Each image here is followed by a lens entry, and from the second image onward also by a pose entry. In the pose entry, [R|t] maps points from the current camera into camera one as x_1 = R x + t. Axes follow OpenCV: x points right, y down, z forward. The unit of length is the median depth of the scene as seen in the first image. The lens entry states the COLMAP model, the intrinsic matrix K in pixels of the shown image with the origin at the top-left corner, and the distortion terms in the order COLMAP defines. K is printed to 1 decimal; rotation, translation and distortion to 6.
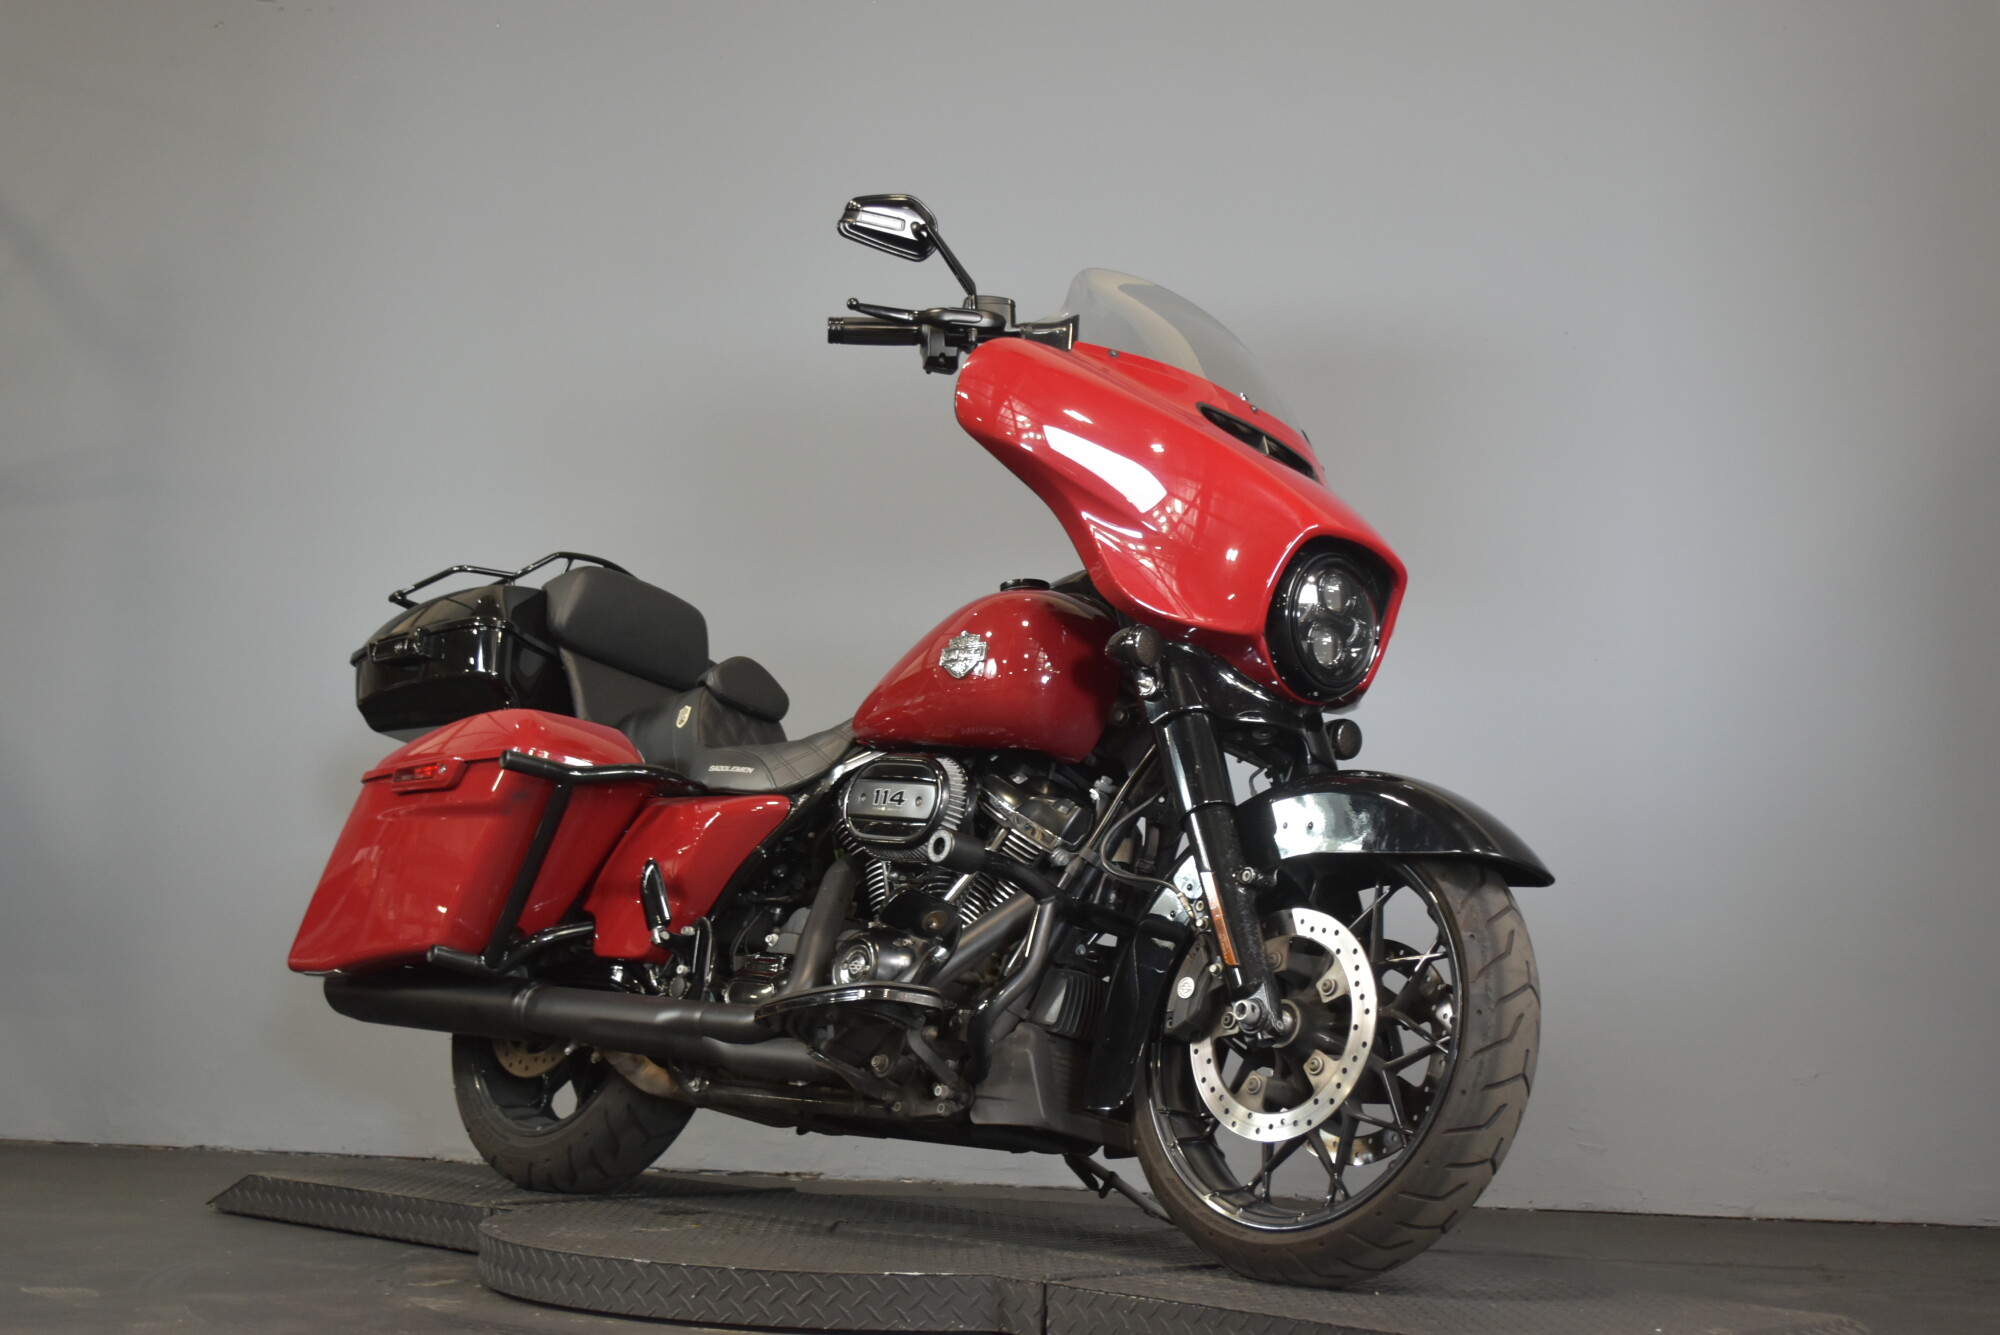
lens RADIAL K [[2849.6, 0, 1008.8], [0, 2849.6, 661.1], [0, 0, 1]] dist [-0.011084, 0.000000]
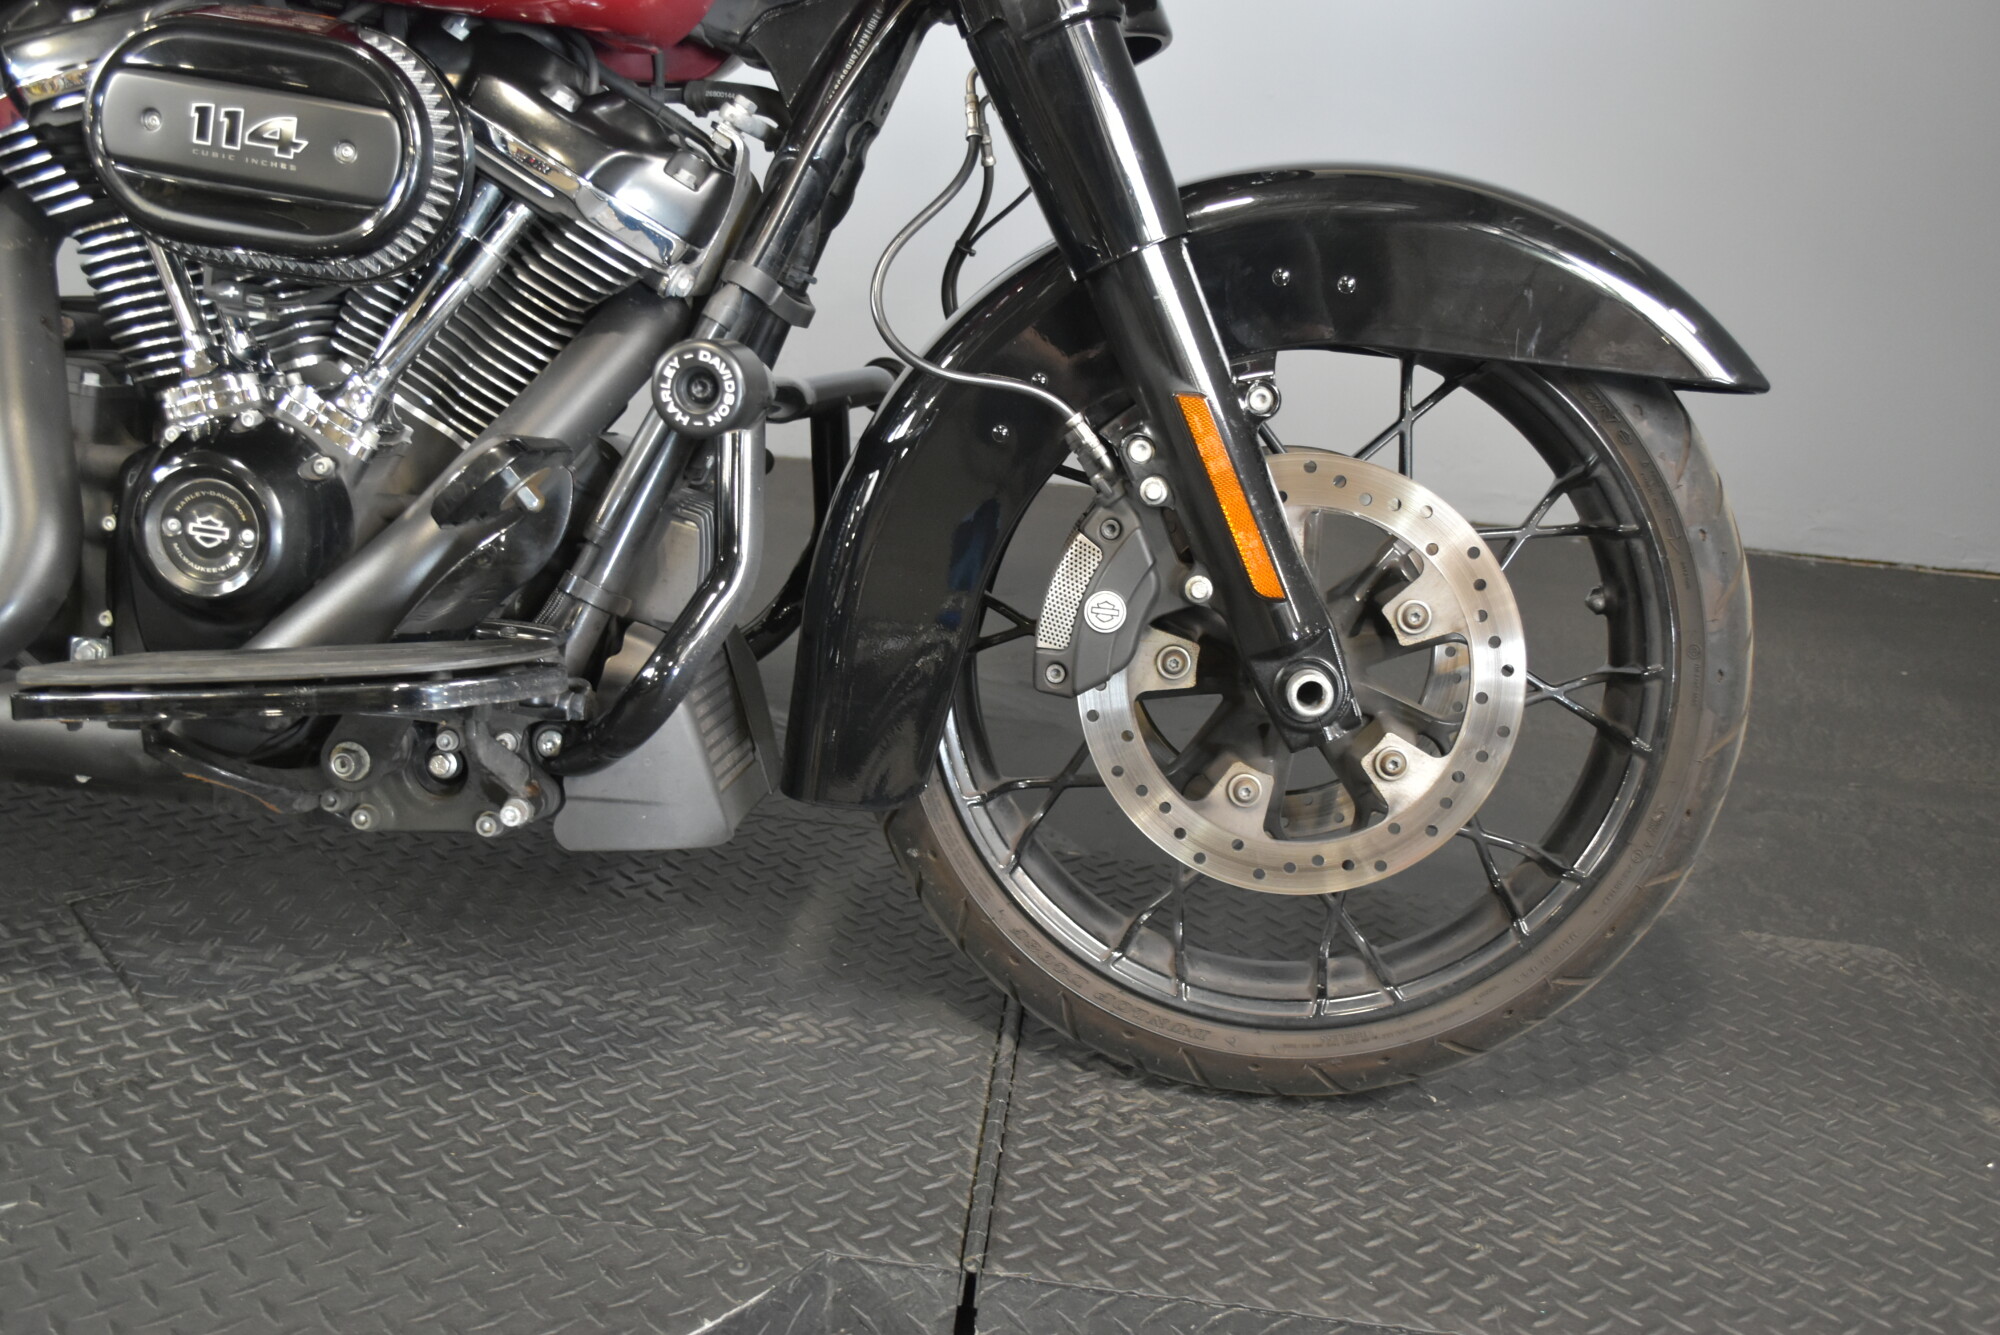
lens RADIAL K [[1895.4, 0, 987.4], [0, 1895.4, 639.2], [0, 0, 1]] dist [-0.013740, 0.000000]
pose [[0.753339, -0.186763, 0.630555, -0.151736], [-0.134641, 0.894714, 0.425863, -0.019036], [-0.643702, -0.405718, 0.648877, 0.728100]]
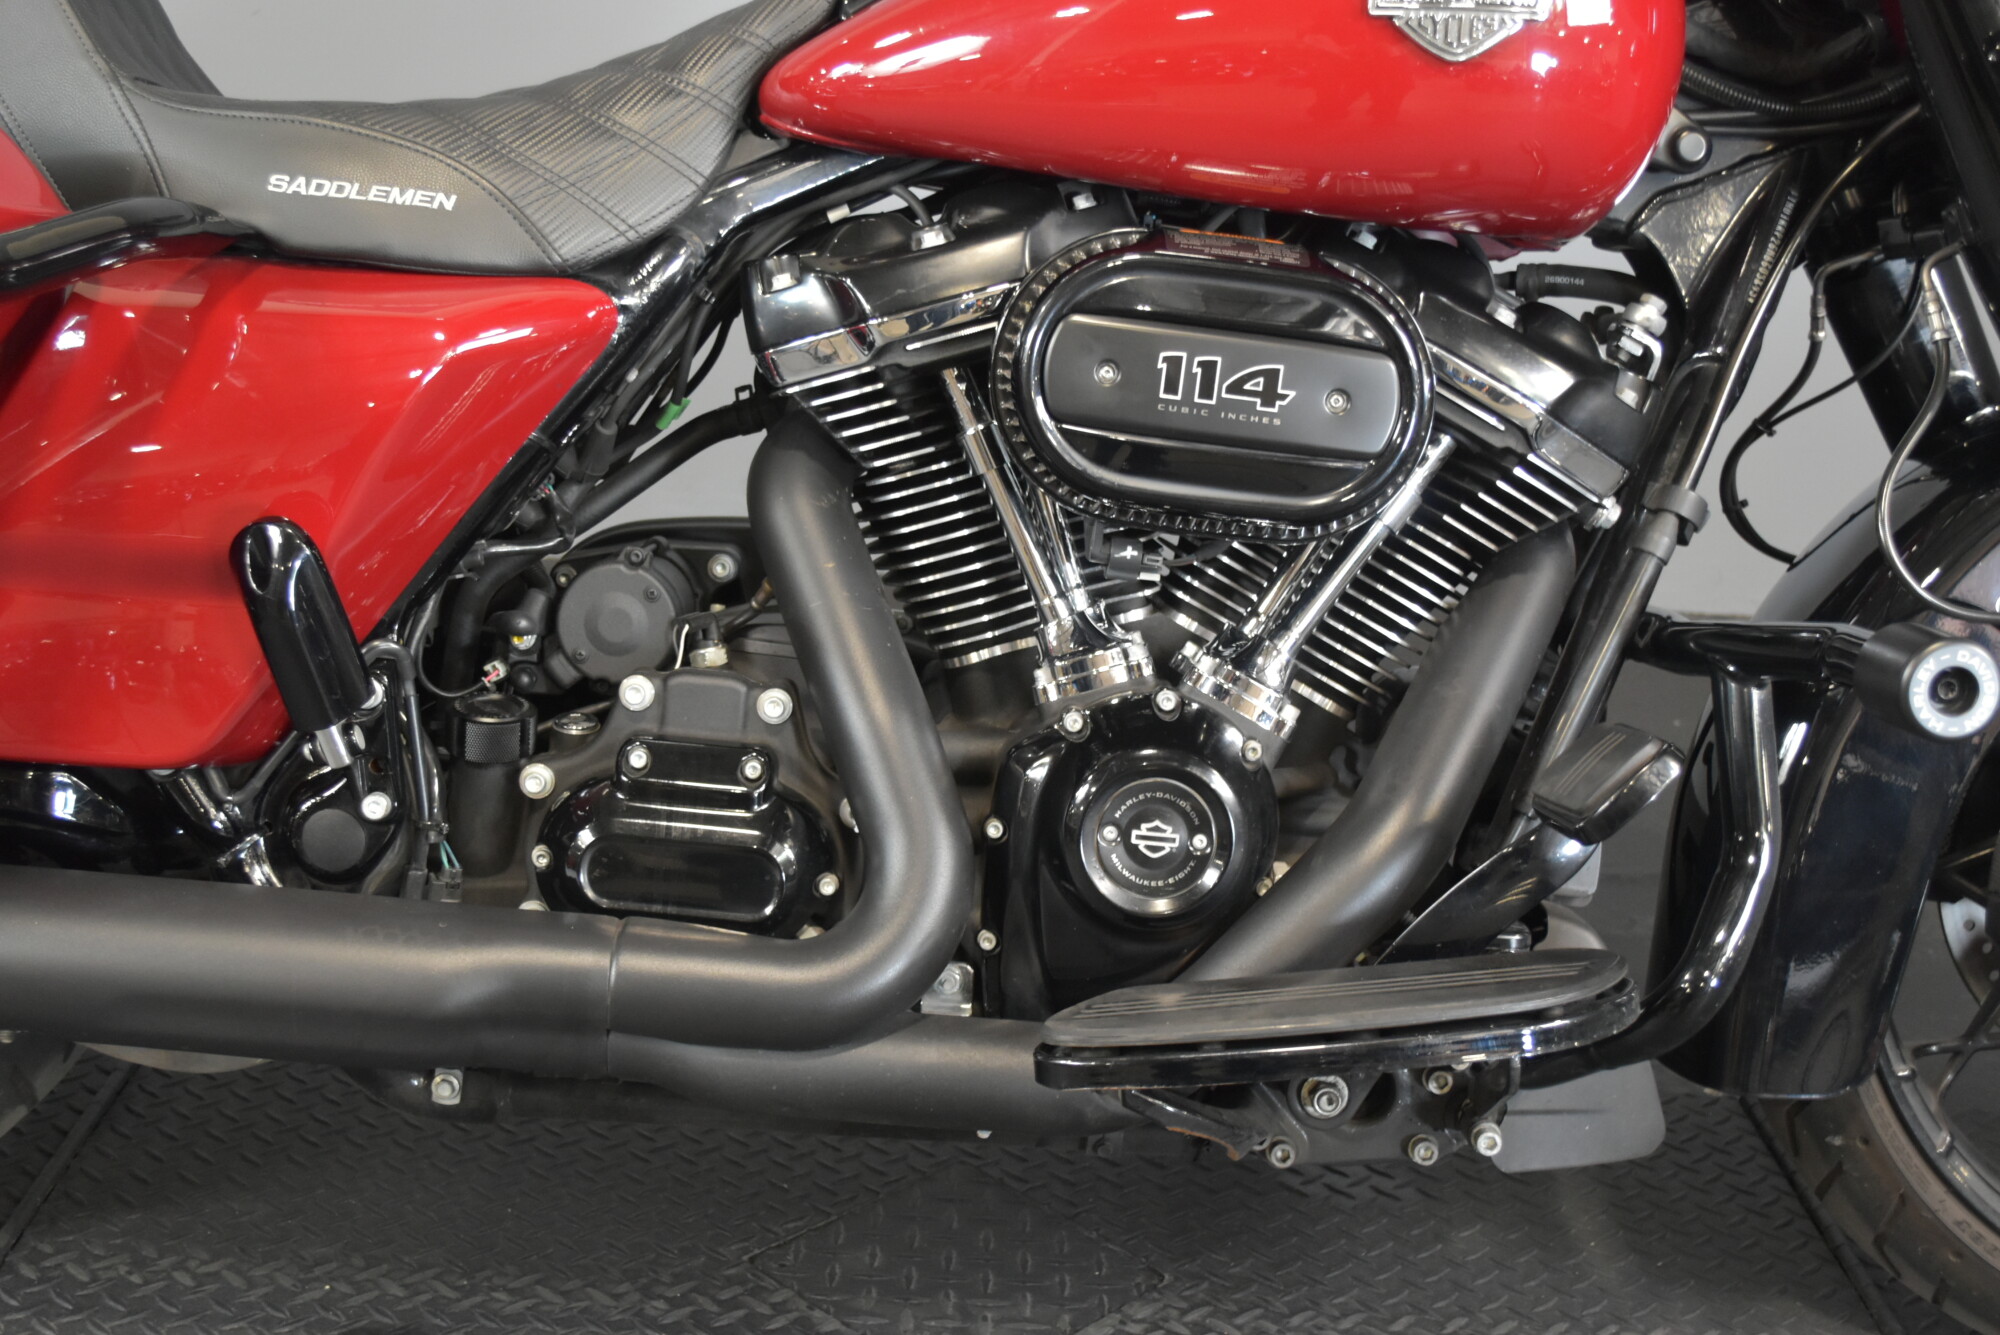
lens RADIAL K [[2598.8, 0, 996.9], [0, 2598.8, 682.6], [0, 0, 1]] dist [-0.035731, 0.000000]
pose [[0.679616, -0.213805, 0.701719, -0.308572], [-0.124114, 0.909279, 0.397250, -0.046800], [-0.722992, -0.357071, 0.591425, 0.821659]]
